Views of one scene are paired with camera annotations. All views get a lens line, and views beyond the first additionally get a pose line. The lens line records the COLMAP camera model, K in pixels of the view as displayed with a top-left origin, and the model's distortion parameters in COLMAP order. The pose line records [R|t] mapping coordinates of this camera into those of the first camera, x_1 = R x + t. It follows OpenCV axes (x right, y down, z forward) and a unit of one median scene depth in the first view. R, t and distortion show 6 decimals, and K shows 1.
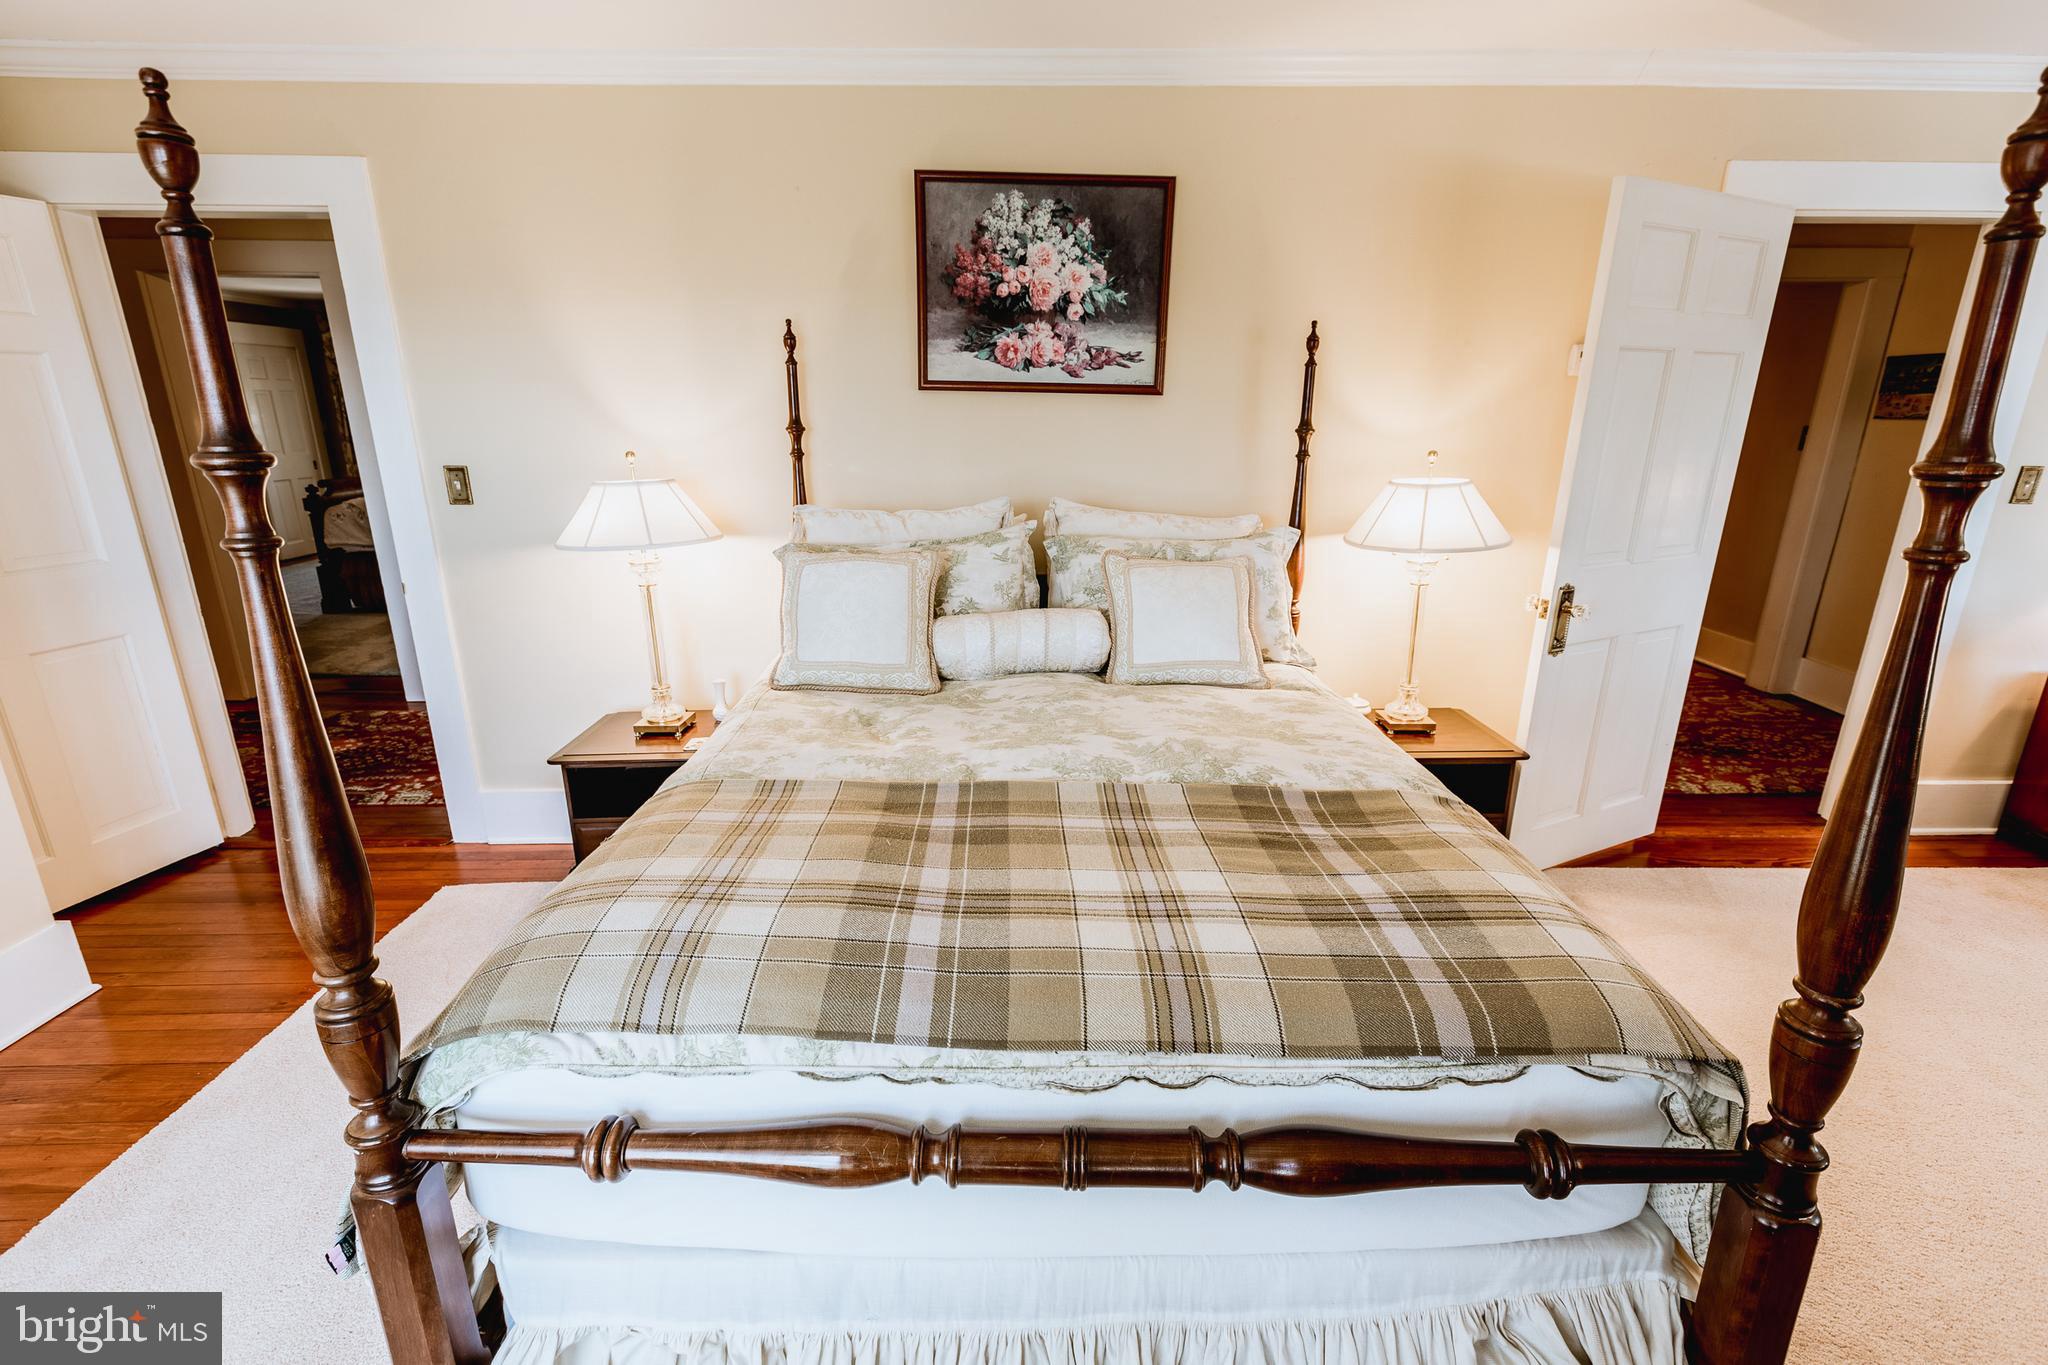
lens RADIAL K [[917.9, 0, 1025.5], [0, 917.9, 689.0], [0, 0, 1]] dist [0.000983, -0.000710]
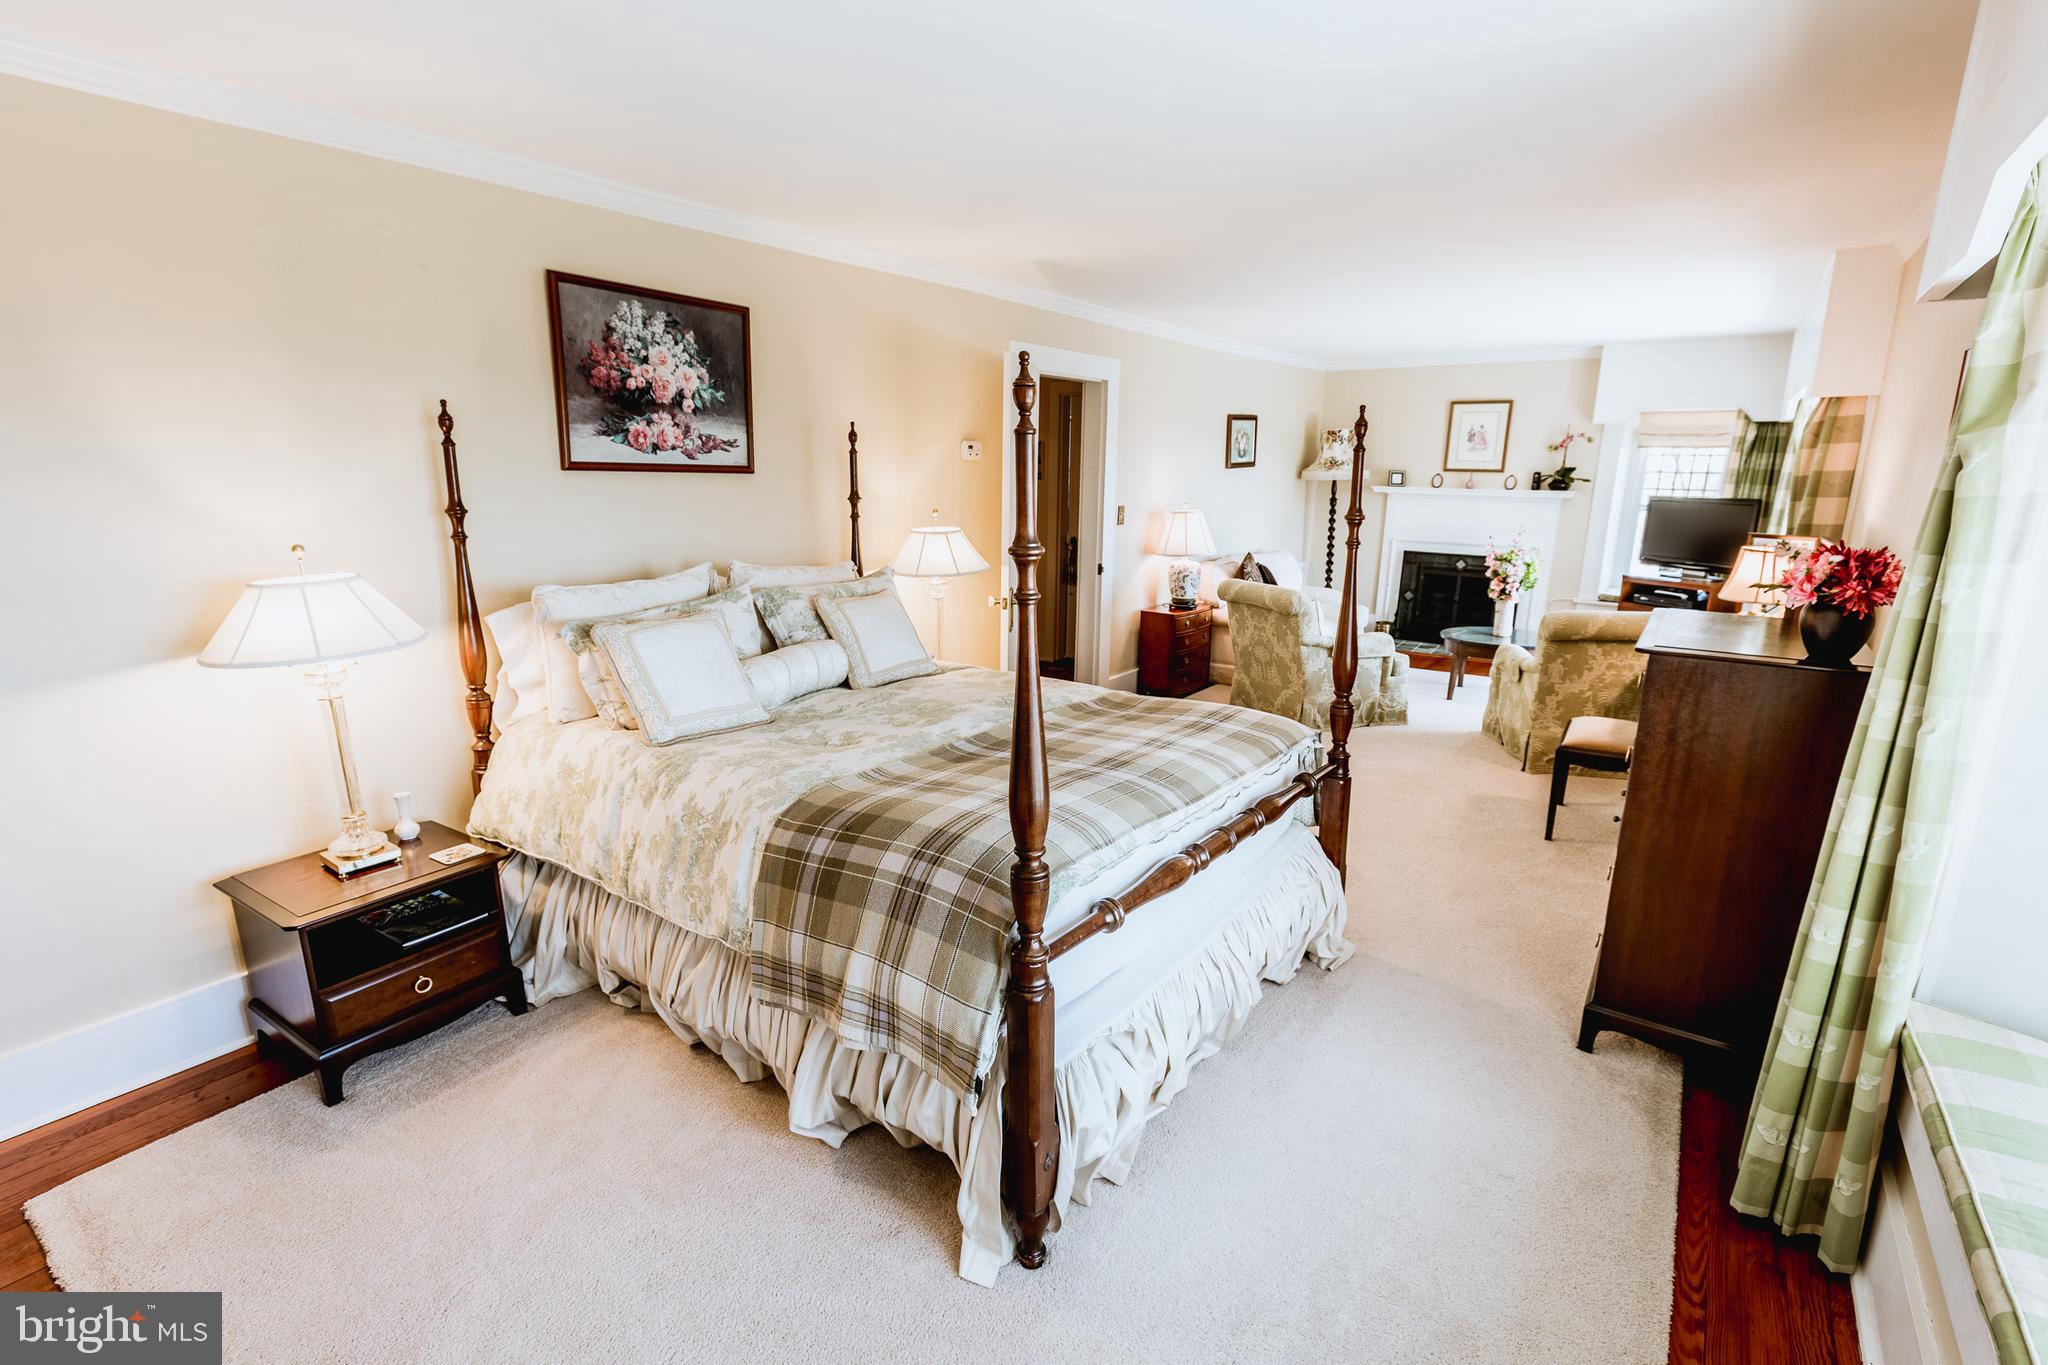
lens RADIAL K [[917.9, 0, 1019.1], [0, 917.9, 682.7], [0, 0, 1]] dist [0.000983, -0.000710]
pose [[0.613094, -0.180406, 0.769136, -0.670390], [0.224775, 0.973173, 0.049092, -0.025417], [-0.757359, 0.142784, 0.637197, -0.027375]]
